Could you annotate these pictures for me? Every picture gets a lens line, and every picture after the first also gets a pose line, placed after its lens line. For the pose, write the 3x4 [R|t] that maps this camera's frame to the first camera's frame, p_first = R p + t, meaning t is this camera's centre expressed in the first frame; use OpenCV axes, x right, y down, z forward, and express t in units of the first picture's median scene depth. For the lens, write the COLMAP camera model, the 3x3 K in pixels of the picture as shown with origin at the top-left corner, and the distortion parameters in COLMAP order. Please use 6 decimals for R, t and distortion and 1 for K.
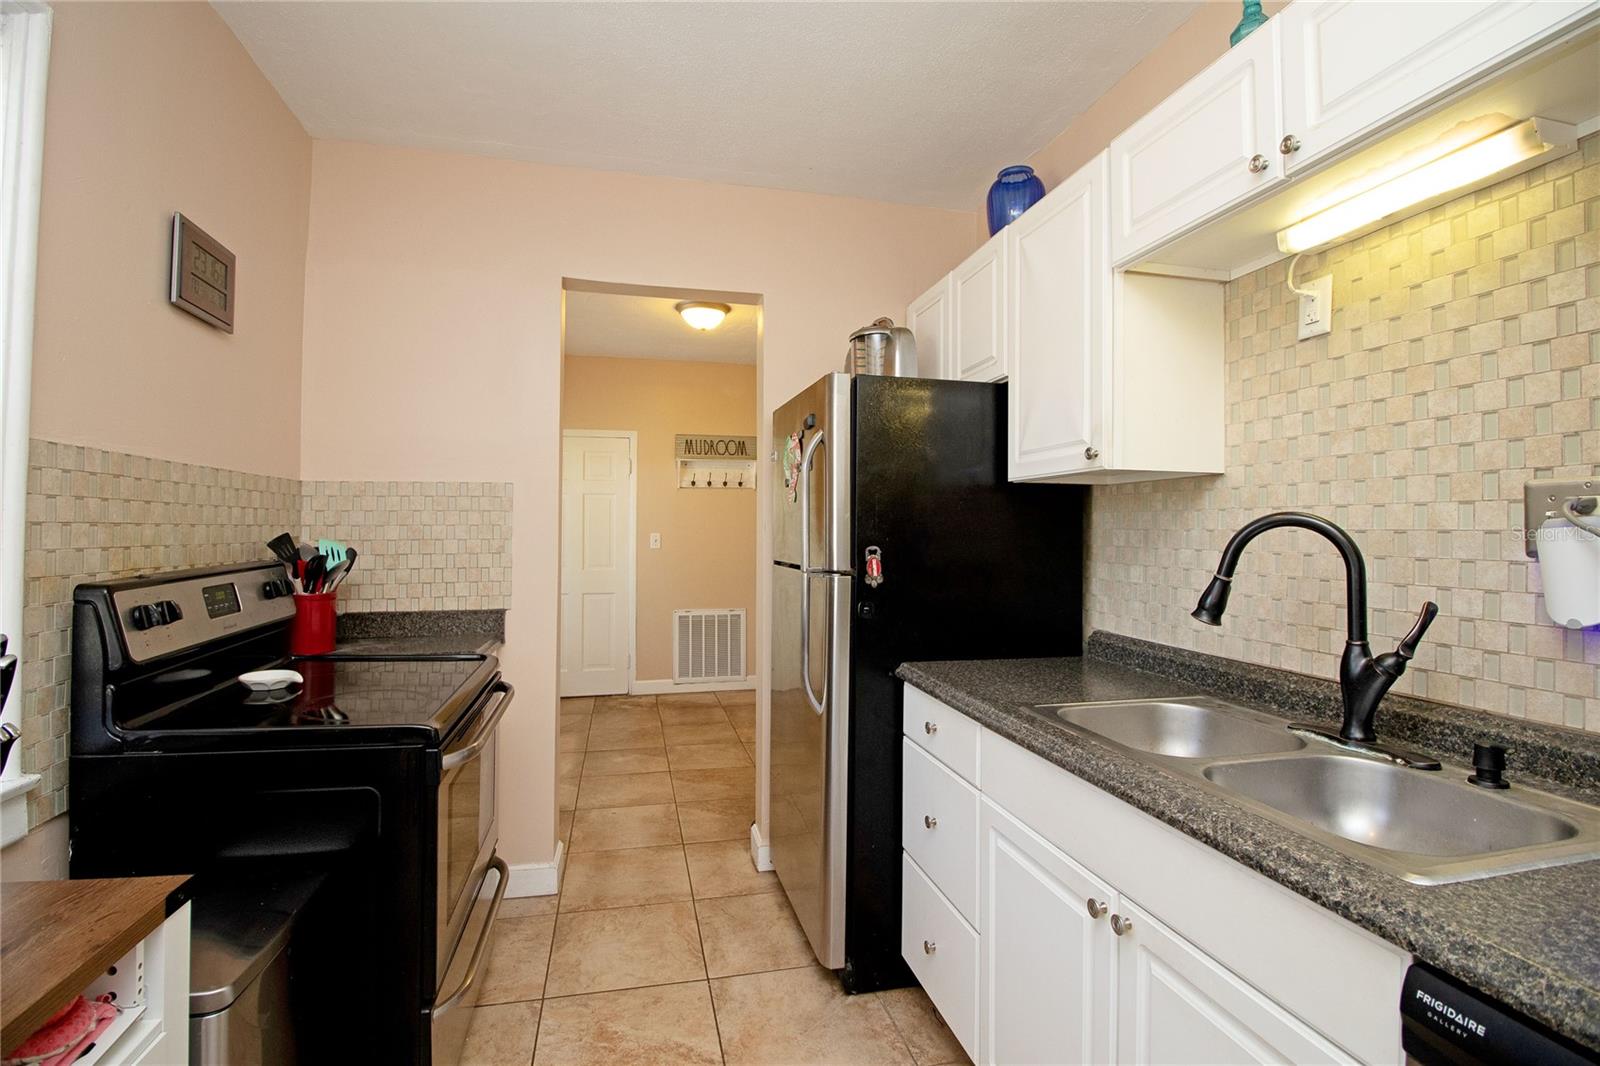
lens RADIAL K [[735.3, 0, 783.4], [0, 735.3, 519.4], [0, 0, 1]] dist [0.000508, -0.013452]
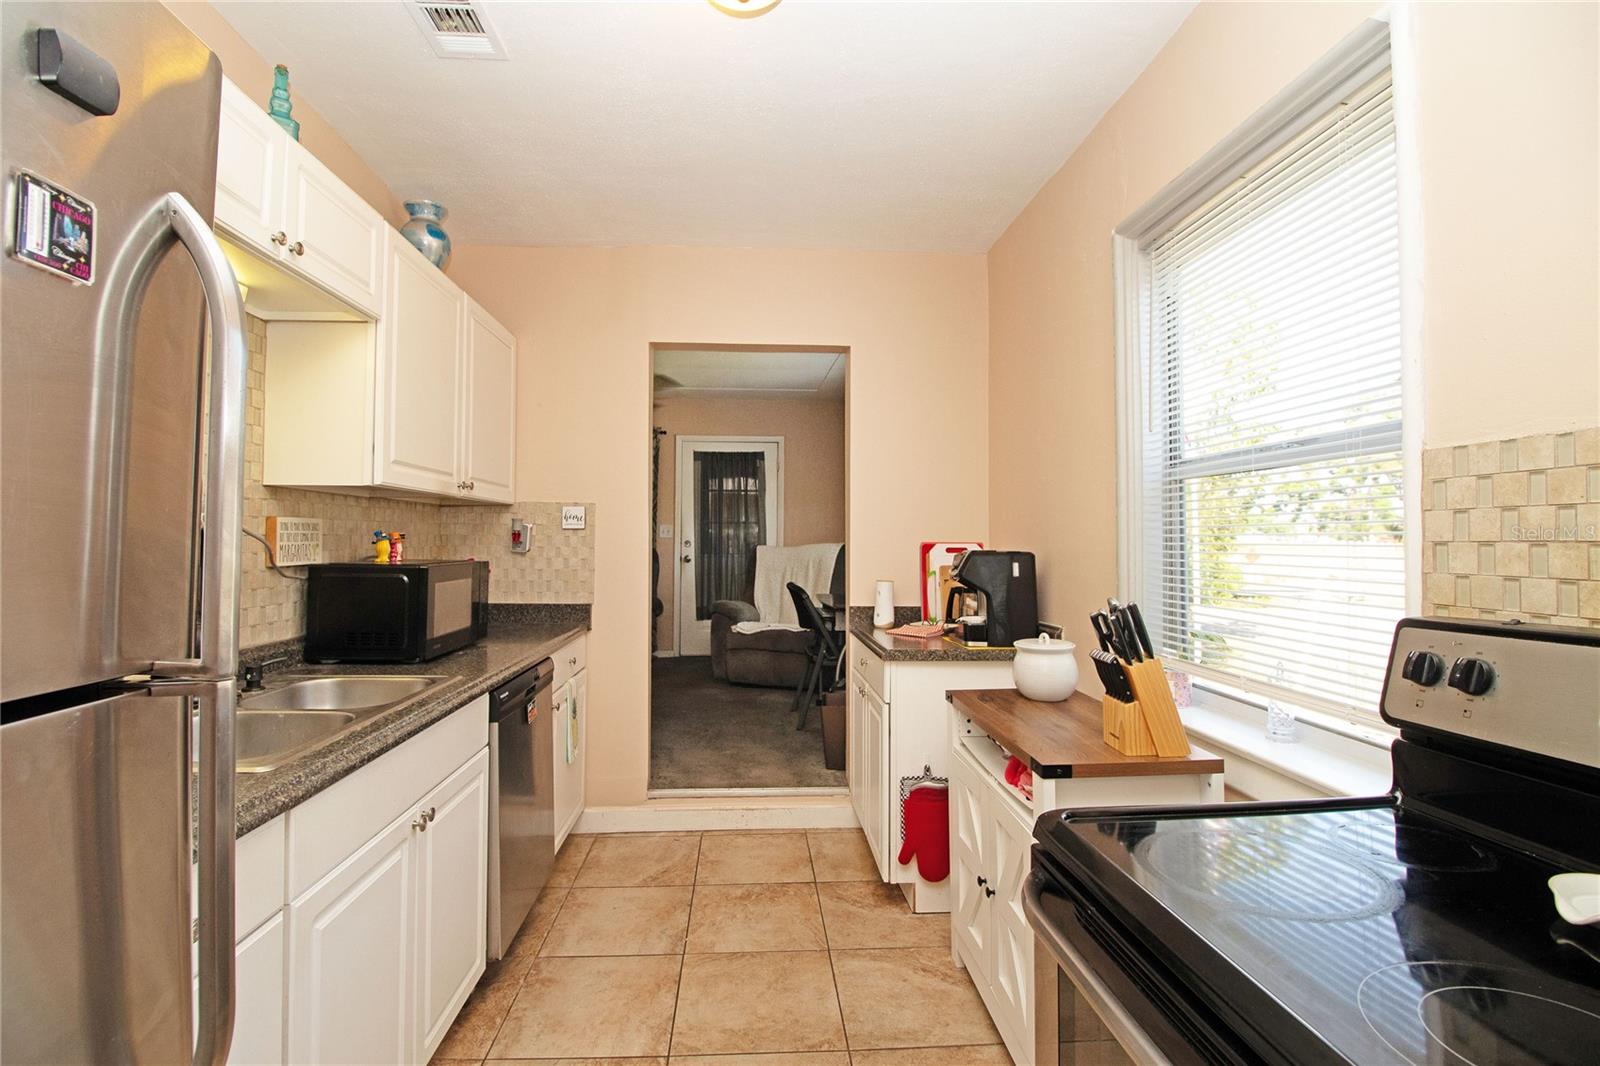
lens RADIAL K [[735.3, 0, 783.4], [0, 735.3, 519.4], [0, 0, 1]] dist [0.000508, -0.013452]
pose [[-0.986209, -0.008317, 0.165294, -0.239651], [-0.015858, 0.998890, -0.044358, 0.017572], [-0.164741, -0.046368, -0.985246, 1.239445]]
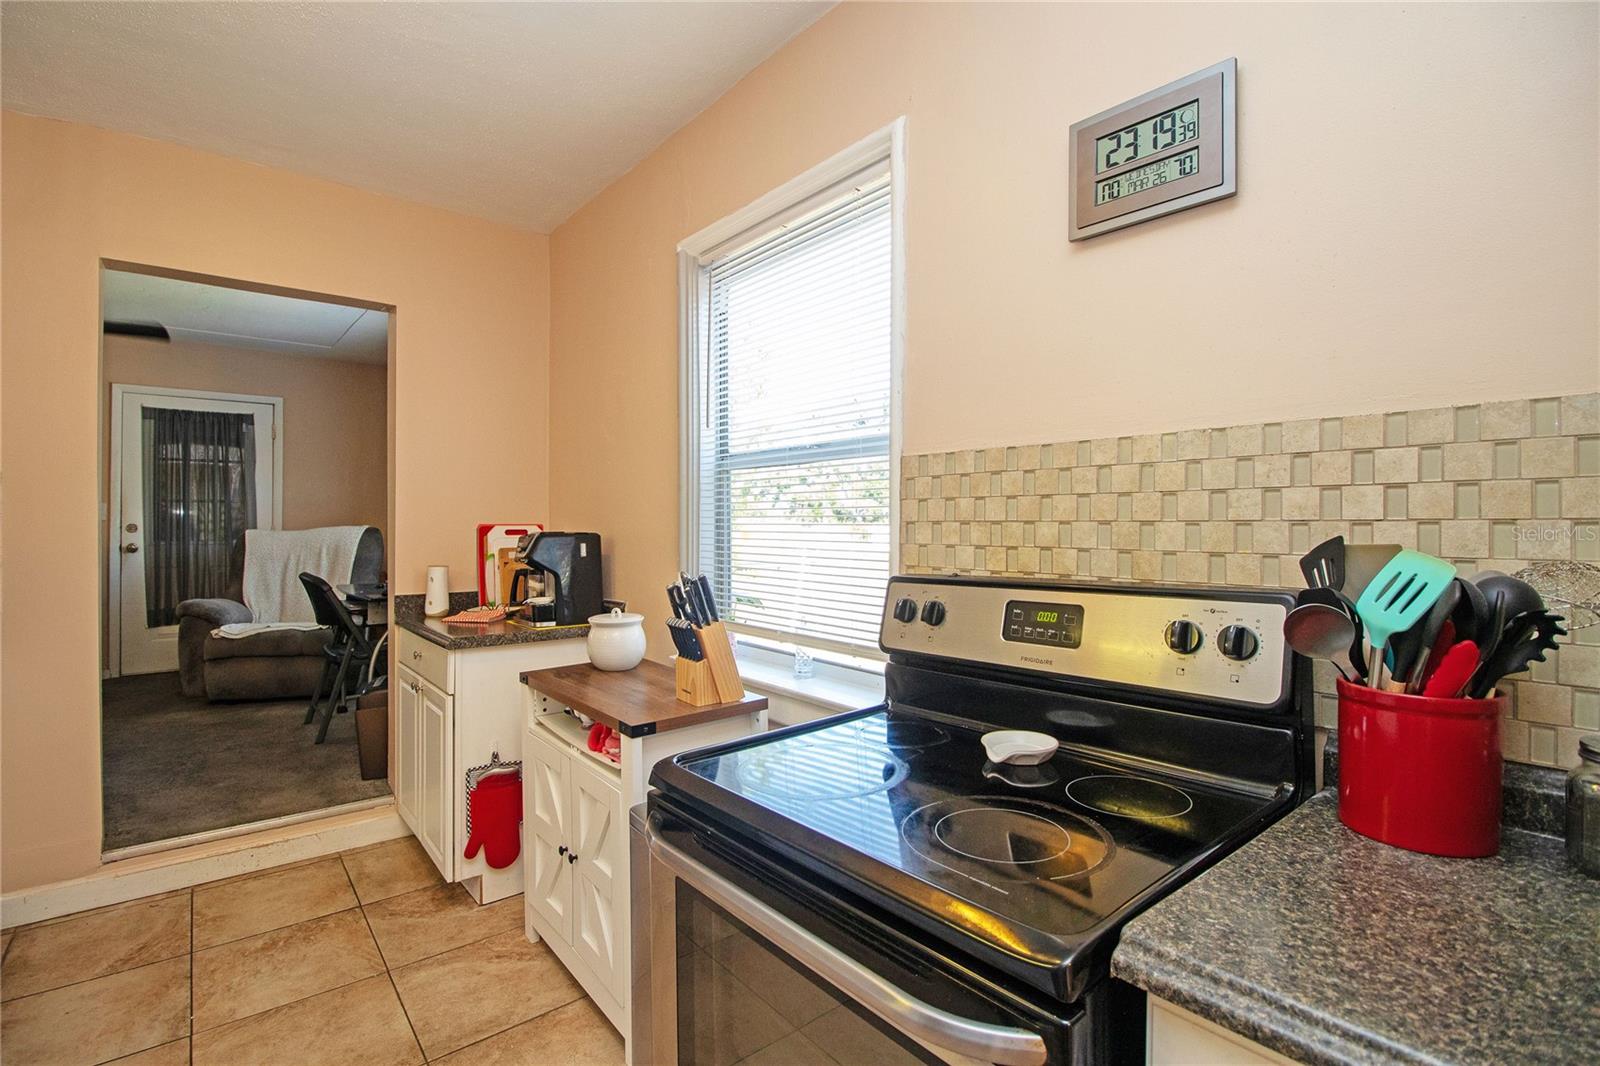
lens RADIAL K [[735.3, 0, 783.4], [0, 735.3, 519.4], [0, 0, 1]] dist [0.000508, -0.013452]
pose [[-0.897212, -0.011585, -0.441447, -0.166053], [-0.000429, 0.999678, -0.025362, 0.019797], [0.441599, -0.022566, -0.896929, 1.263713]]
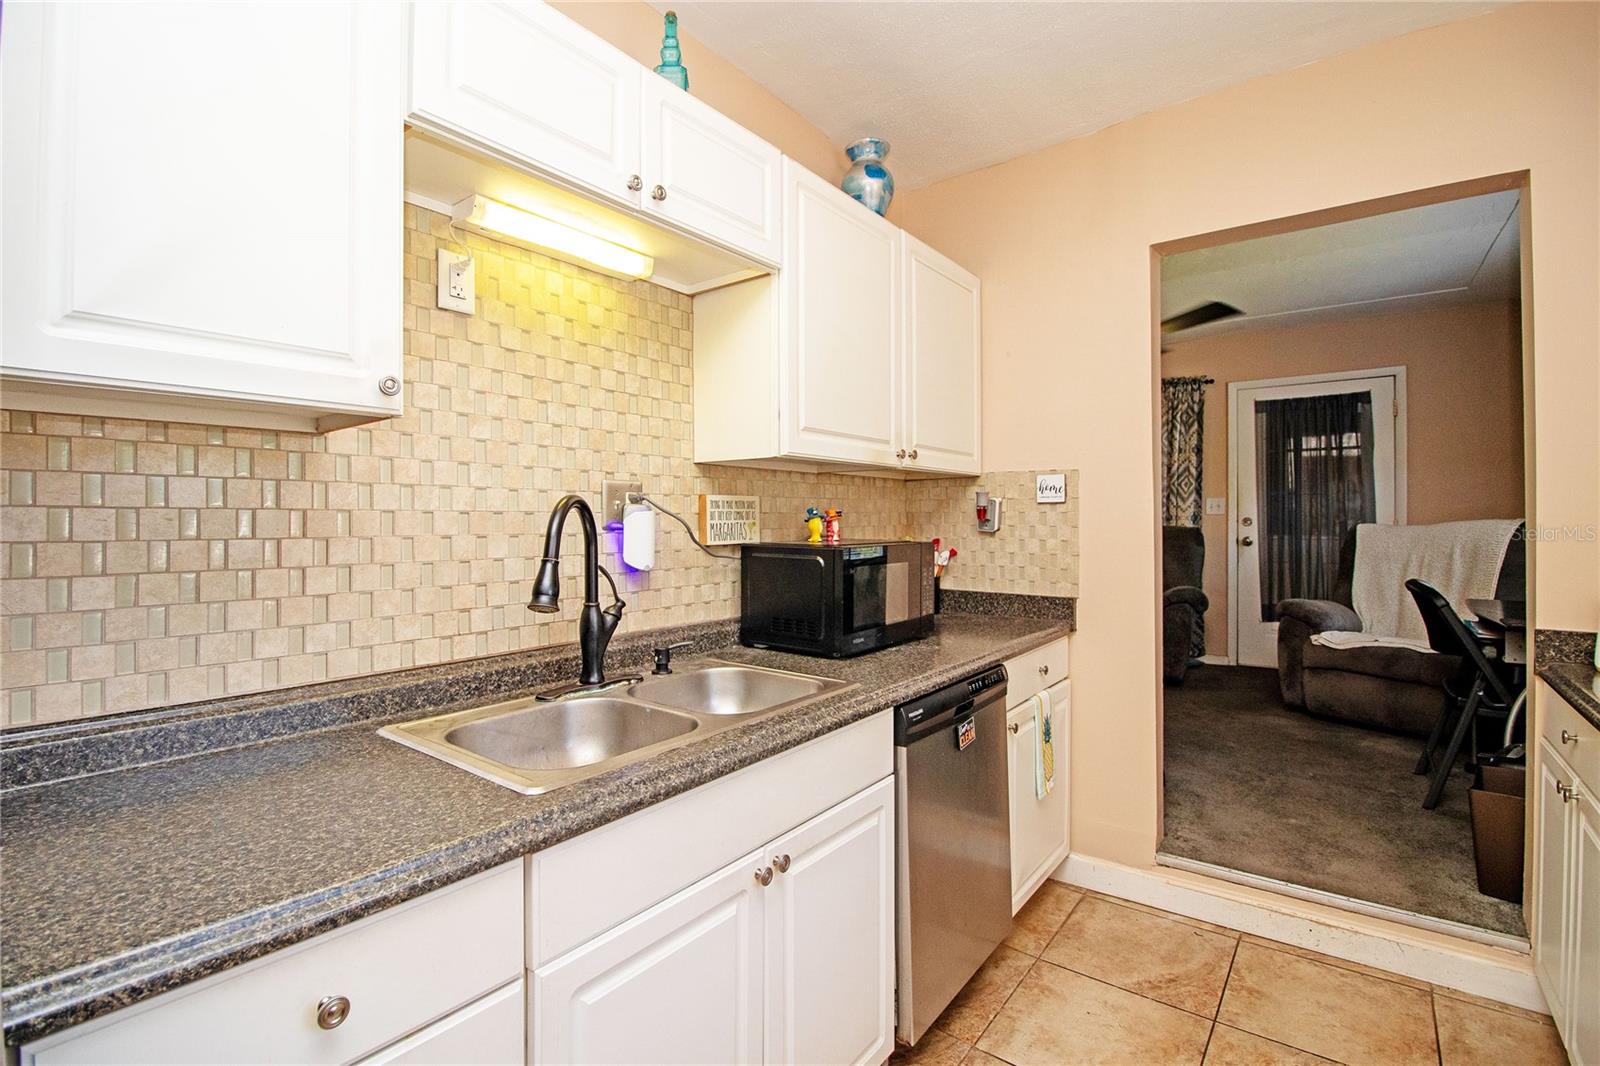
lens RADIAL K [[735.3, 0, 783.4], [0, 735.3, 519.4], [0, 0, 1]] dist [0.000508, -0.013452]
pose [[-0.635059, -0.006901, 0.772433, -0.218580], [-0.016185, 0.999859, -0.004373, 0.016372], [-0.772294, -0.015279, -0.635082, 0.921242]]
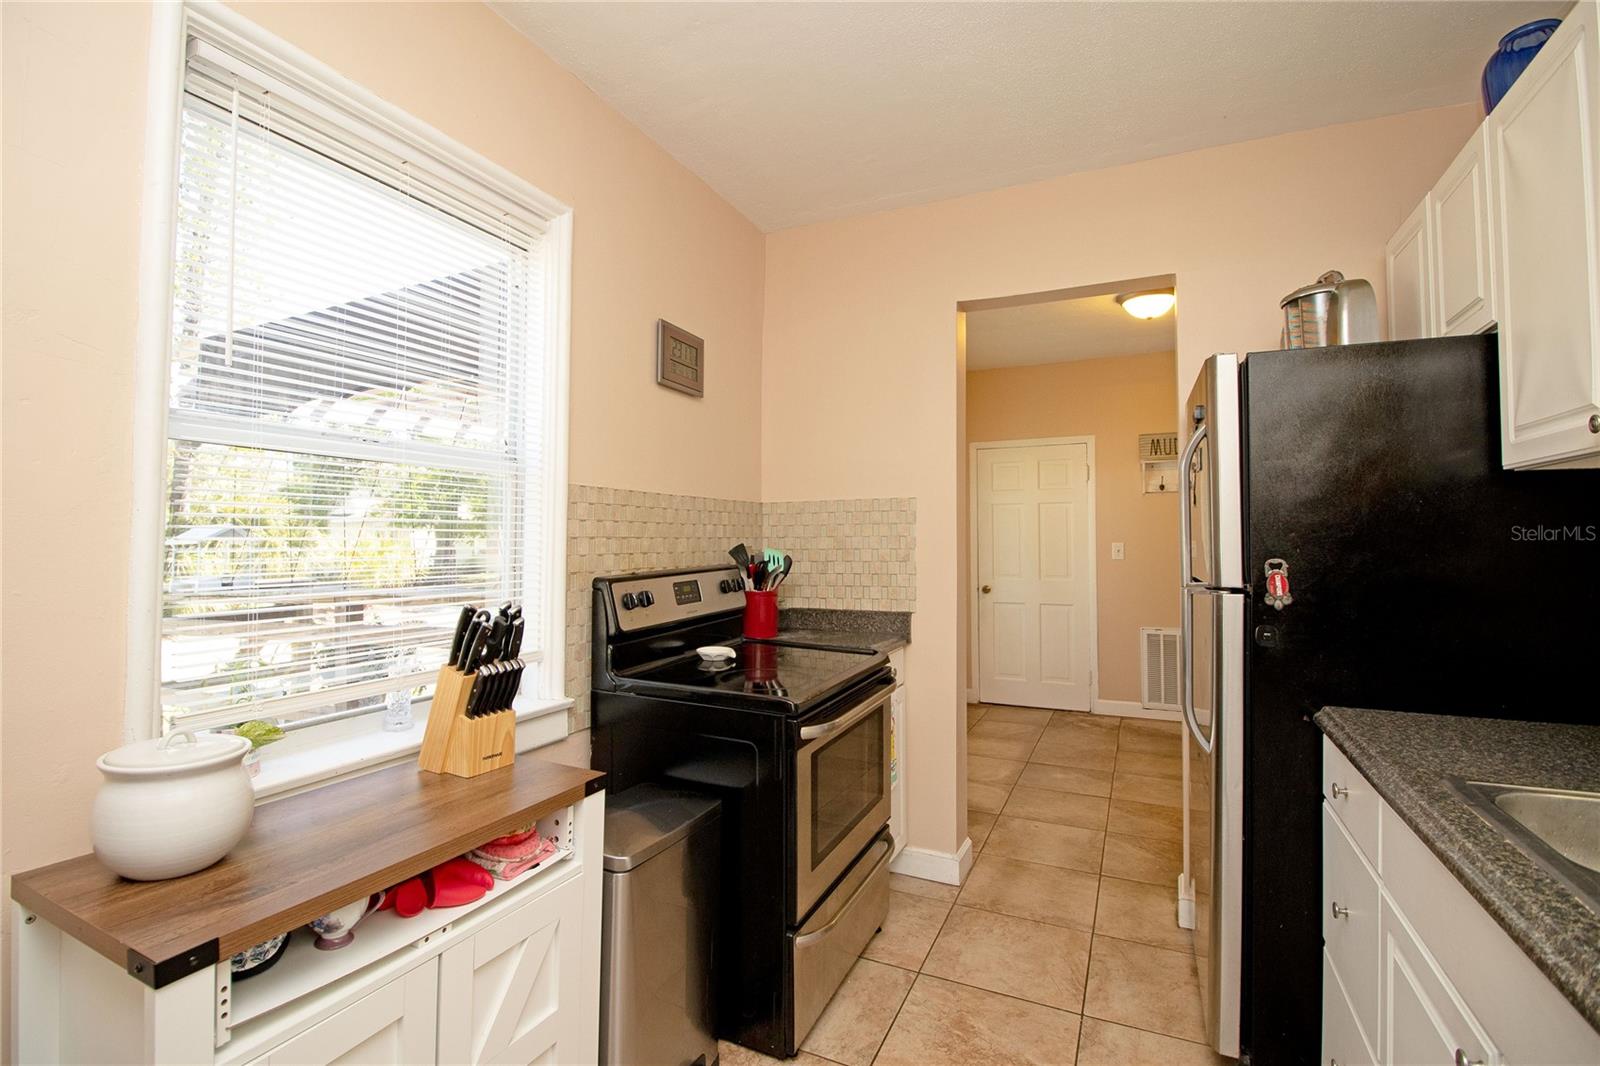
lens RADIAL K [[735.3, 0, 783.4], [0, 735.3, 519.4], [0, 0, 1]] dist [0.000508, -0.013452]
pose [[0.784546, -0.021500, -0.619697, 0.194837], [0.013447, 0.999754, -0.017662, -0.000404], [0.619924, 0.005524, 0.784642, 0.017978]]
